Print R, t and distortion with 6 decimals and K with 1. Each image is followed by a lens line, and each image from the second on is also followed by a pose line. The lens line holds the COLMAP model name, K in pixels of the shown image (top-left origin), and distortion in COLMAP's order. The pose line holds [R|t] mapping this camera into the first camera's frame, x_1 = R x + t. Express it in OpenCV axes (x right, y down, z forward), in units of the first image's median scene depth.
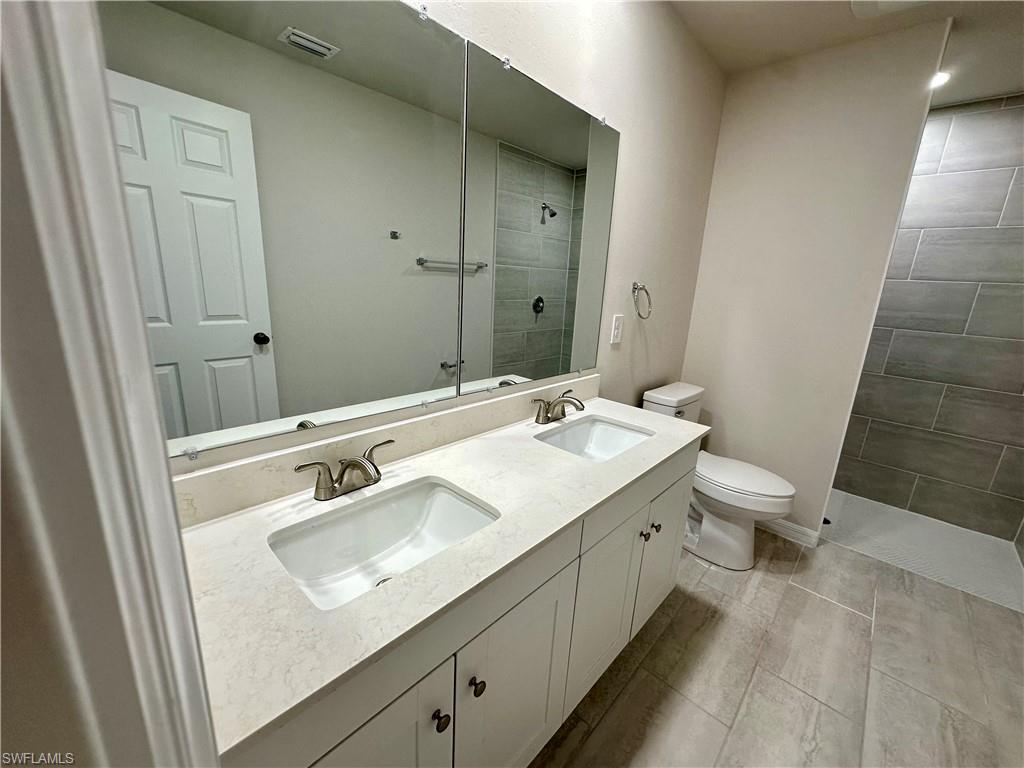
lens RADIAL K [[410.3, 0, 512.0], [0, 410.3, 384.0], [0, 0, 1]] dist [-0.004808, 0.000736]
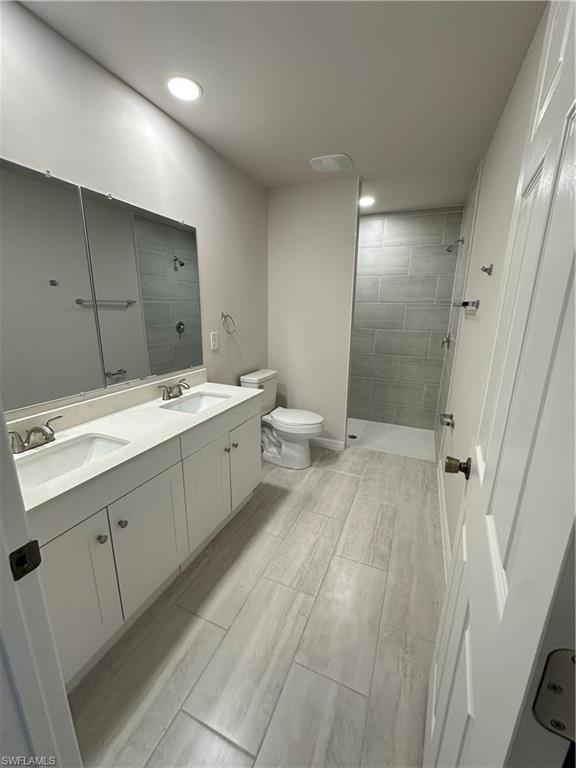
lens RADIAL K [[307.7, 0, 288.0], [0, 307.7, 384.0], [0, 0, 1]] dist [-0.004808, 0.000736]
pose [[0.940813, -0.119069, 0.317323, 0.103628], [0.116797, 0.992809, 0.026247, 0.038555], [-0.318166, 0.012368, 0.947954, -0.258956]]
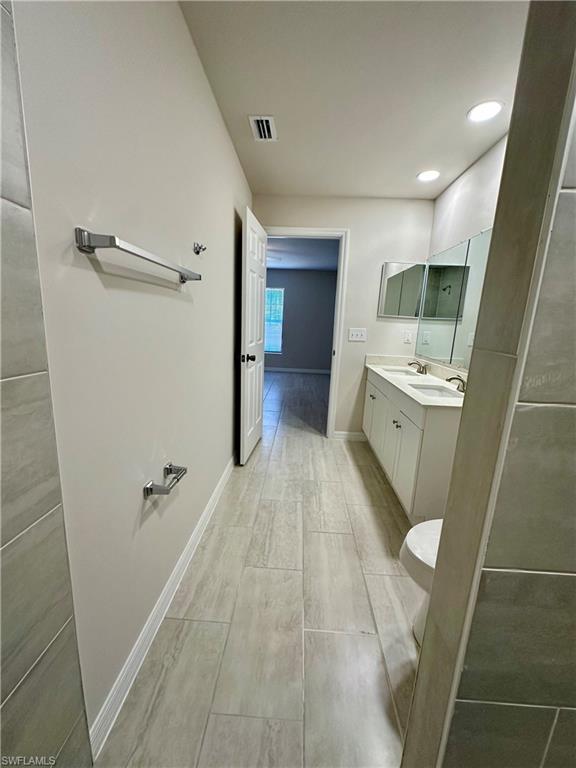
lens RADIAL K [[309.0, 0, 288.0], [0, 309.0, 384.0], [0, 0, 1]] dist [-0.001148, 0.000421]
pose [[-0.755588, 0.053075, -0.652894, 1.136801], [-0.238950, 0.905699, 0.350161, -0.171445], [0.609910, 0.420586, -0.671653, 1.021755]]
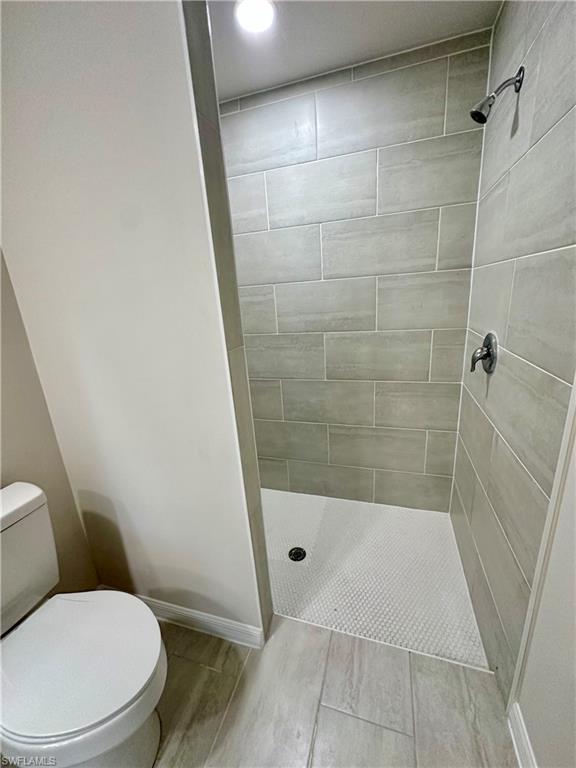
lens RADIAL K [[307.7, 0, 288.0], [0, 307.7, 384.0], [0, 0, 1]] dist [-0.004808, 0.000736]
pose [[0.897152, -0.226907, 0.378988, 0.716366], [0.215605, 0.973776, 0.072632, -0.112157], [-0.385530, 0.016550, 0.922547, 0.474732]]
